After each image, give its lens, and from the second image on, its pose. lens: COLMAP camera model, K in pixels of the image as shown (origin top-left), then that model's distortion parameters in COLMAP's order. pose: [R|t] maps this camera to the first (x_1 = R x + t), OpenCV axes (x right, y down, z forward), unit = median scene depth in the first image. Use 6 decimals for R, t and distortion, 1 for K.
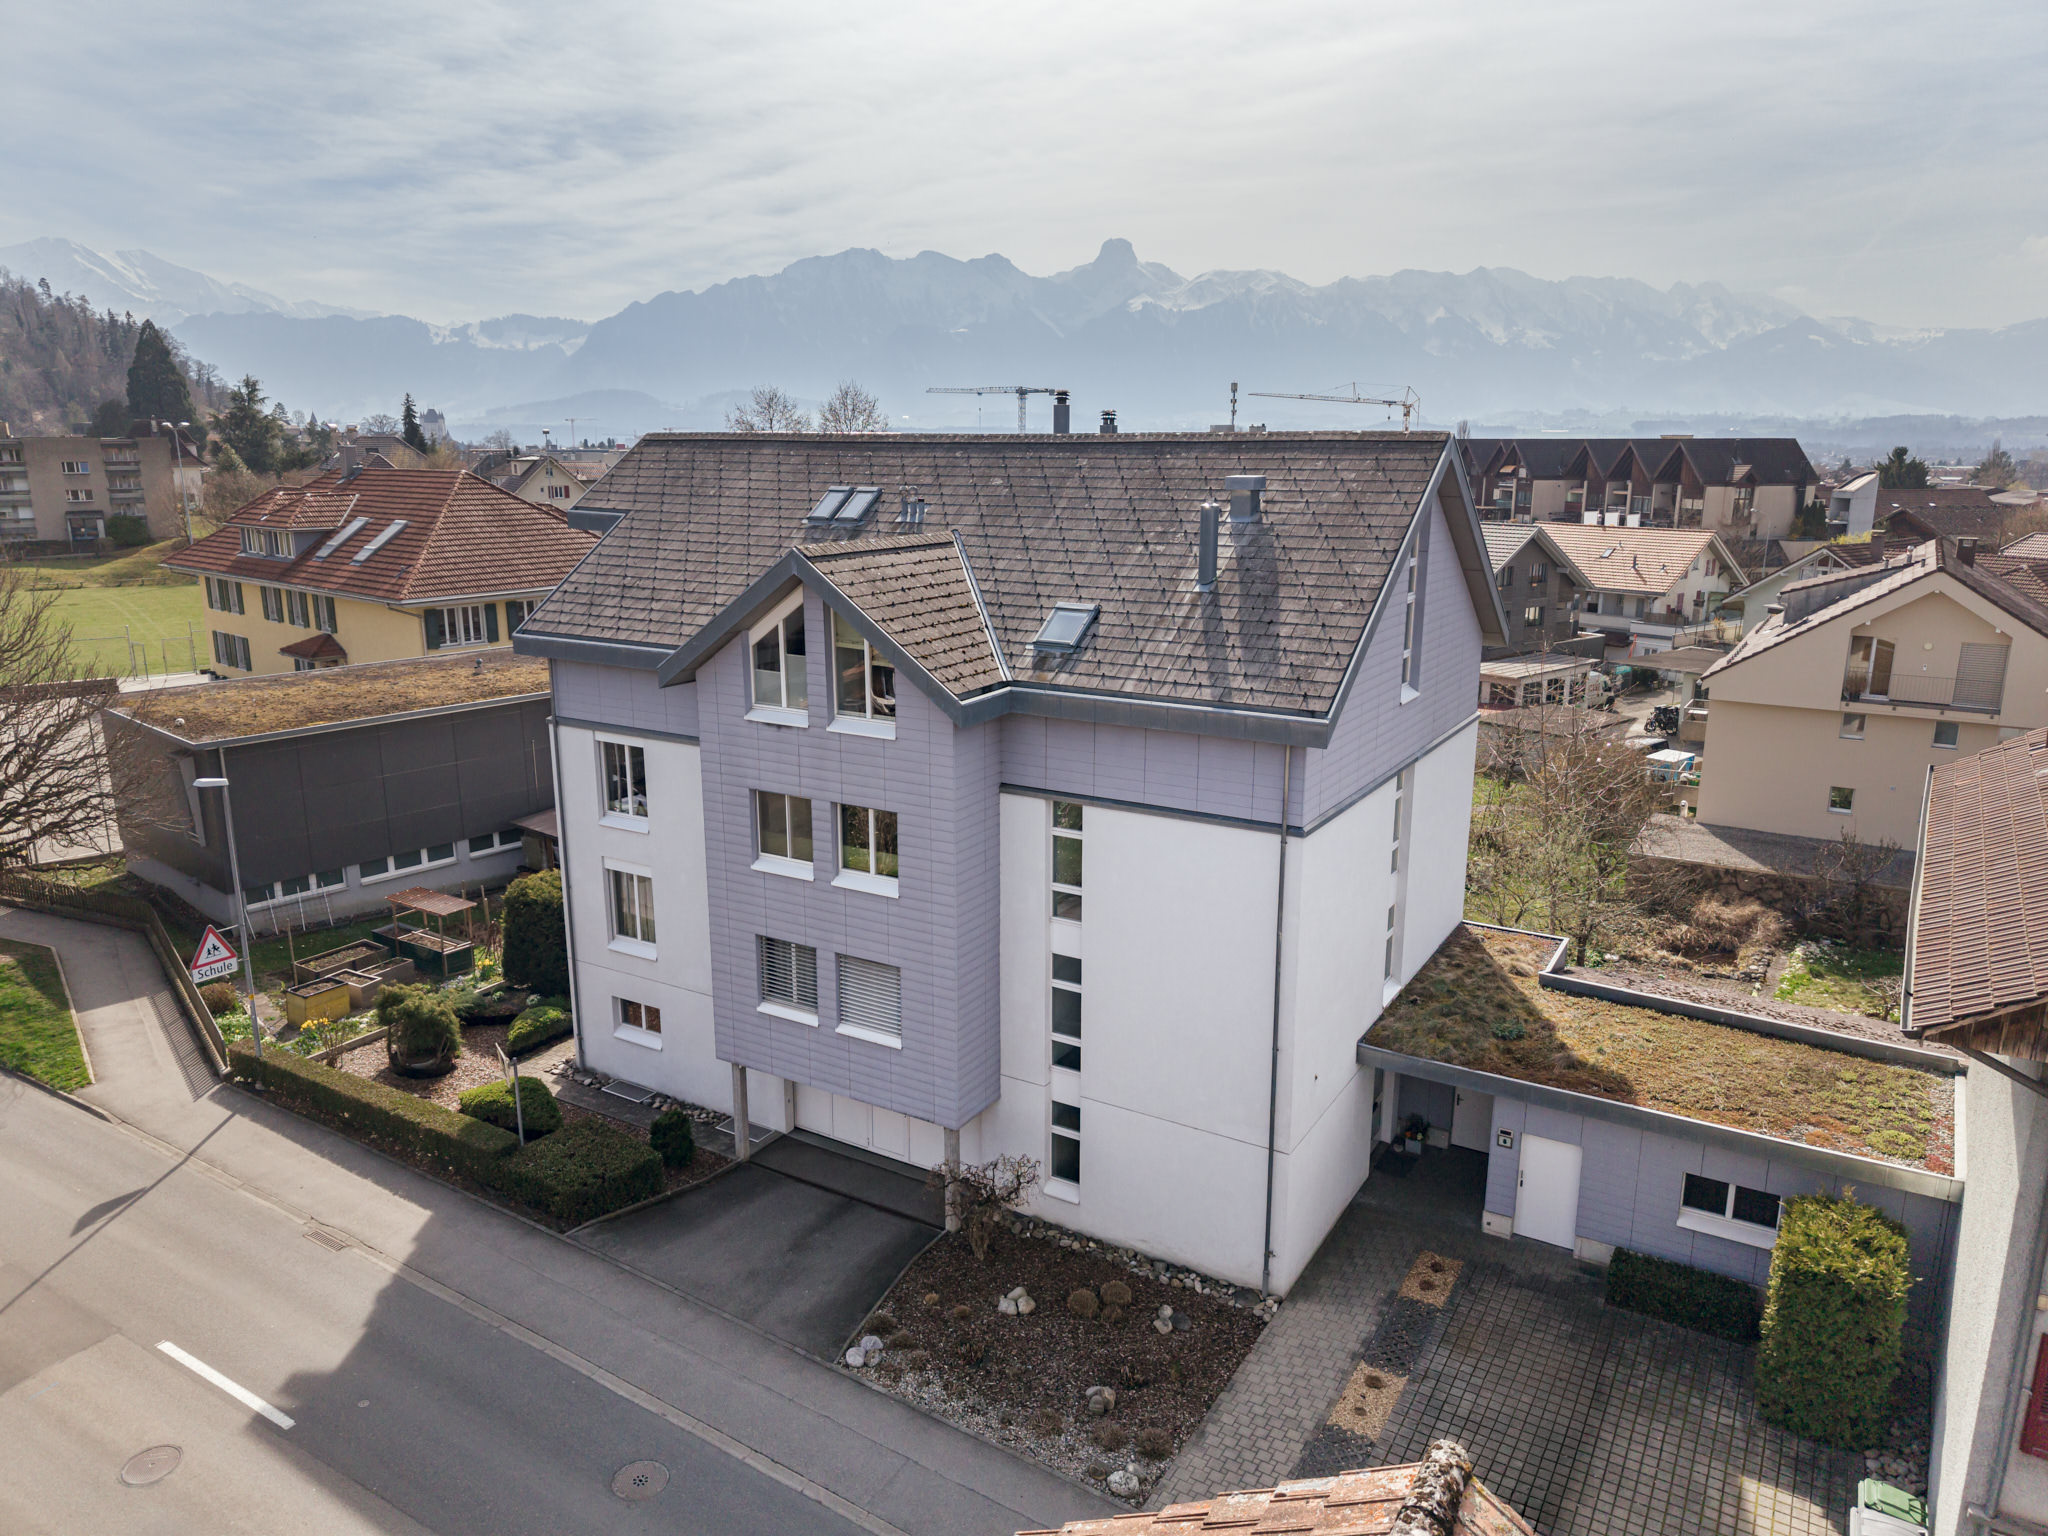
lens RADIAL K [[1401.8, 0, 1045.3], [0, 1401.8, 770.2], [0, 0, 1]] dist [0.005429, -0.005028]
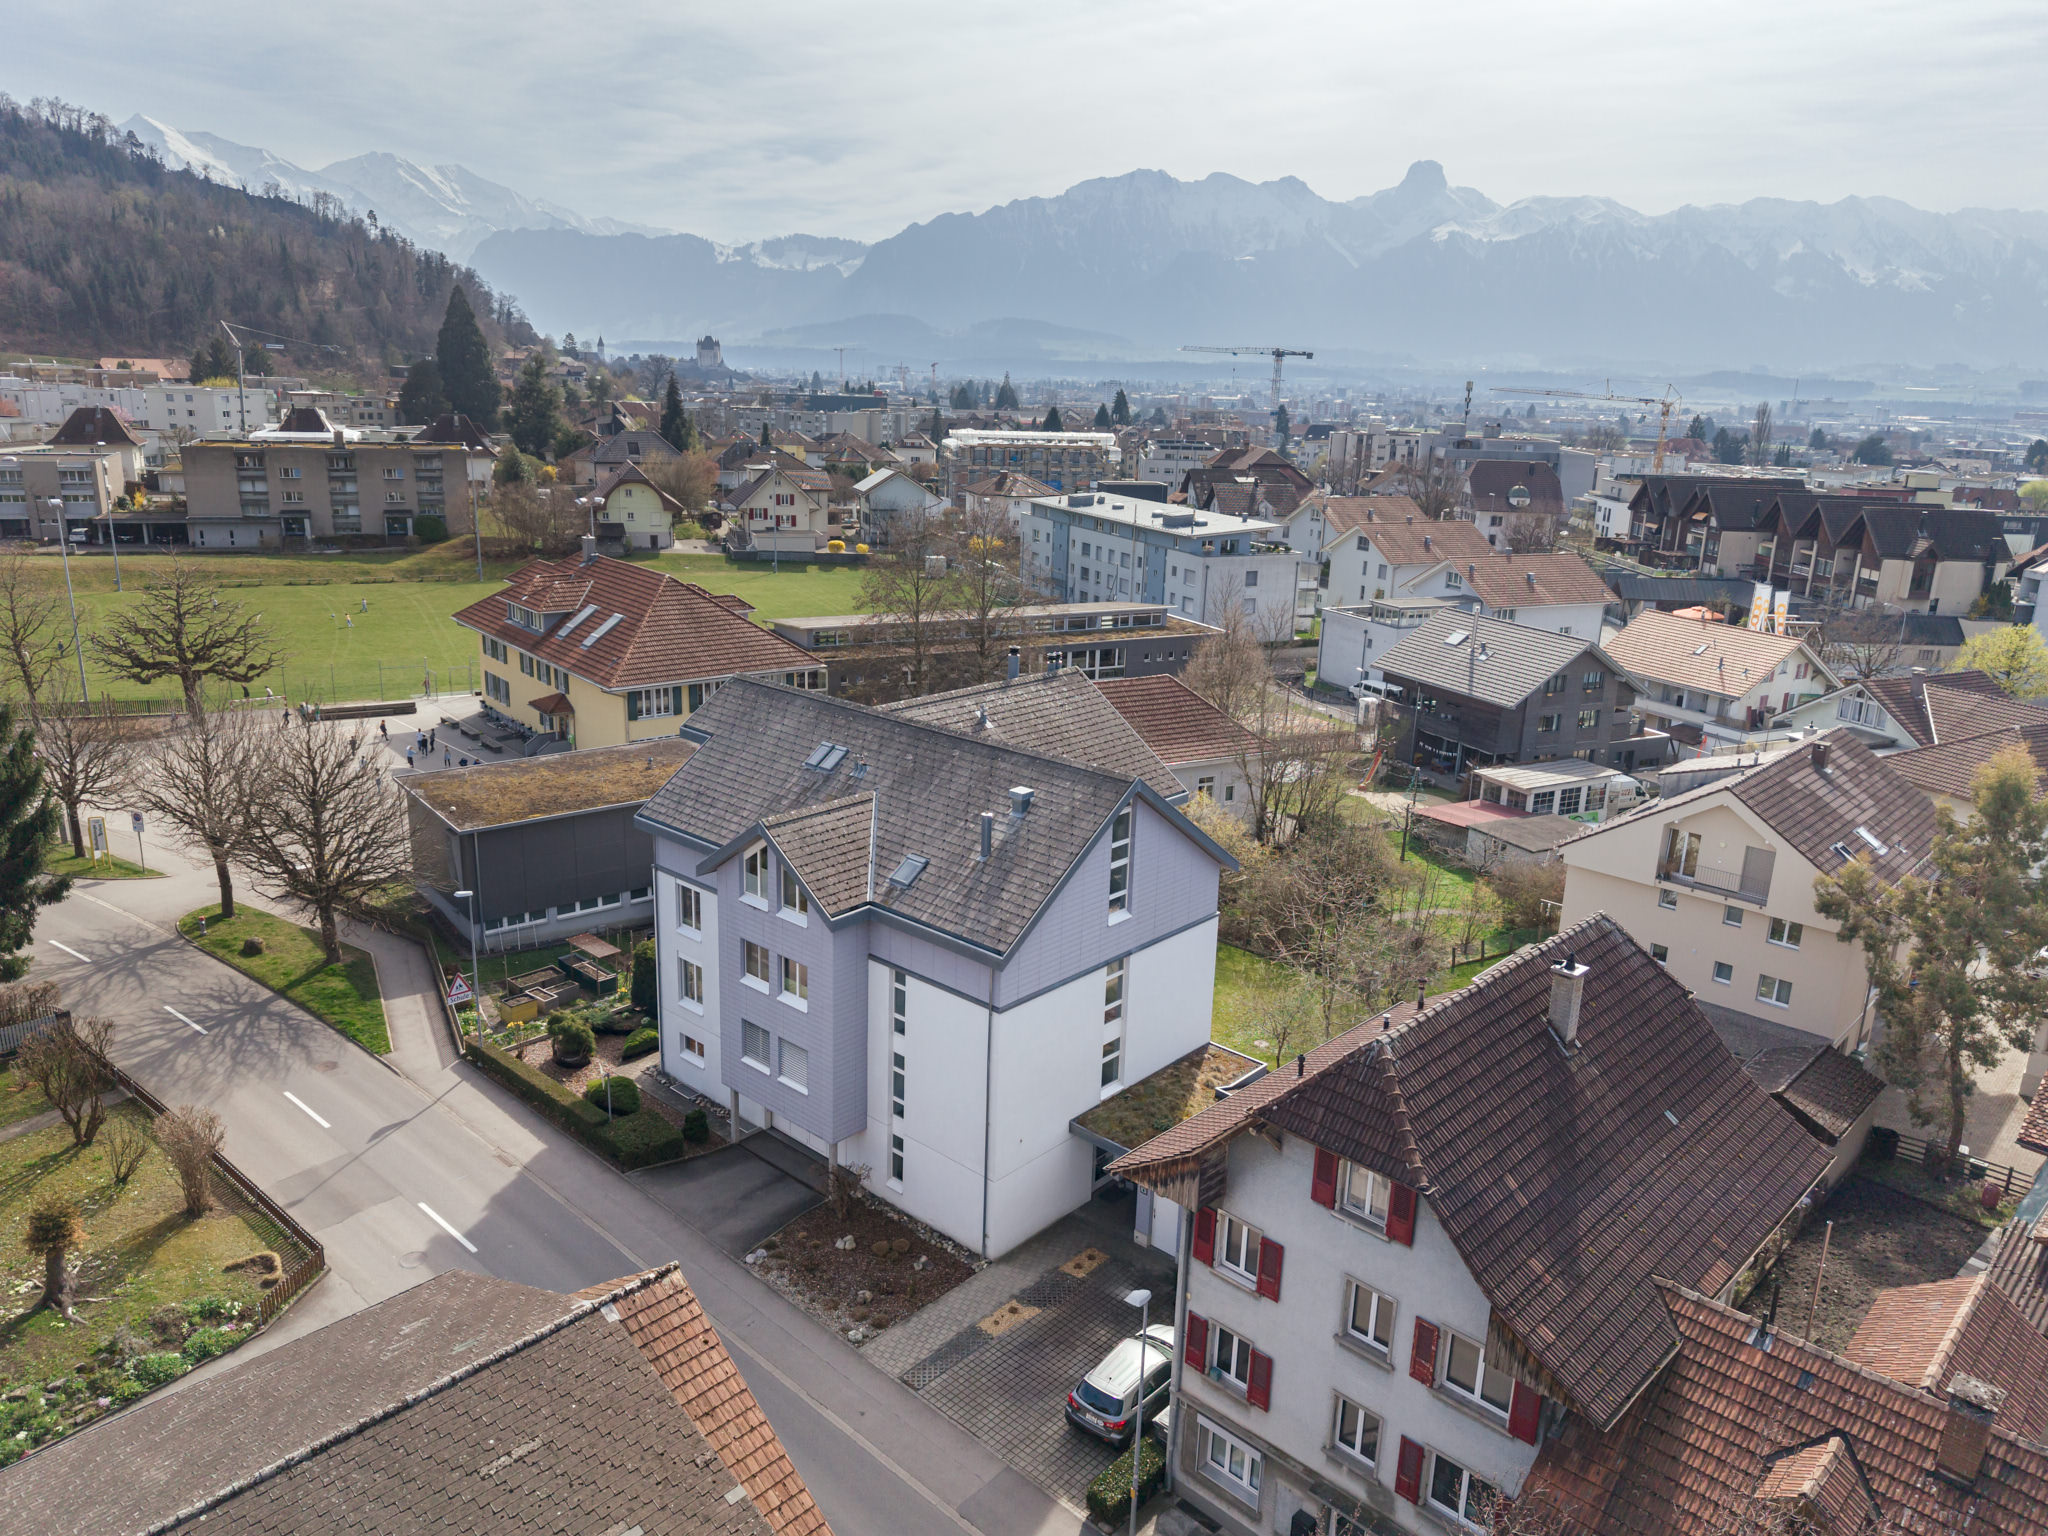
lens RADIAL K [[1433.4, 0, 1024.0], [0, 1433.4, 768.0], [0, 0, 1]] dist [0.009023, -0.002426]
pose [[0.981414, 0.078935, -0.174917, 0.363584], [-0.074499, 0.996714, 0.031794, -0.235224], [0.176852, -0.018171, 0.984070, -0.589795]]
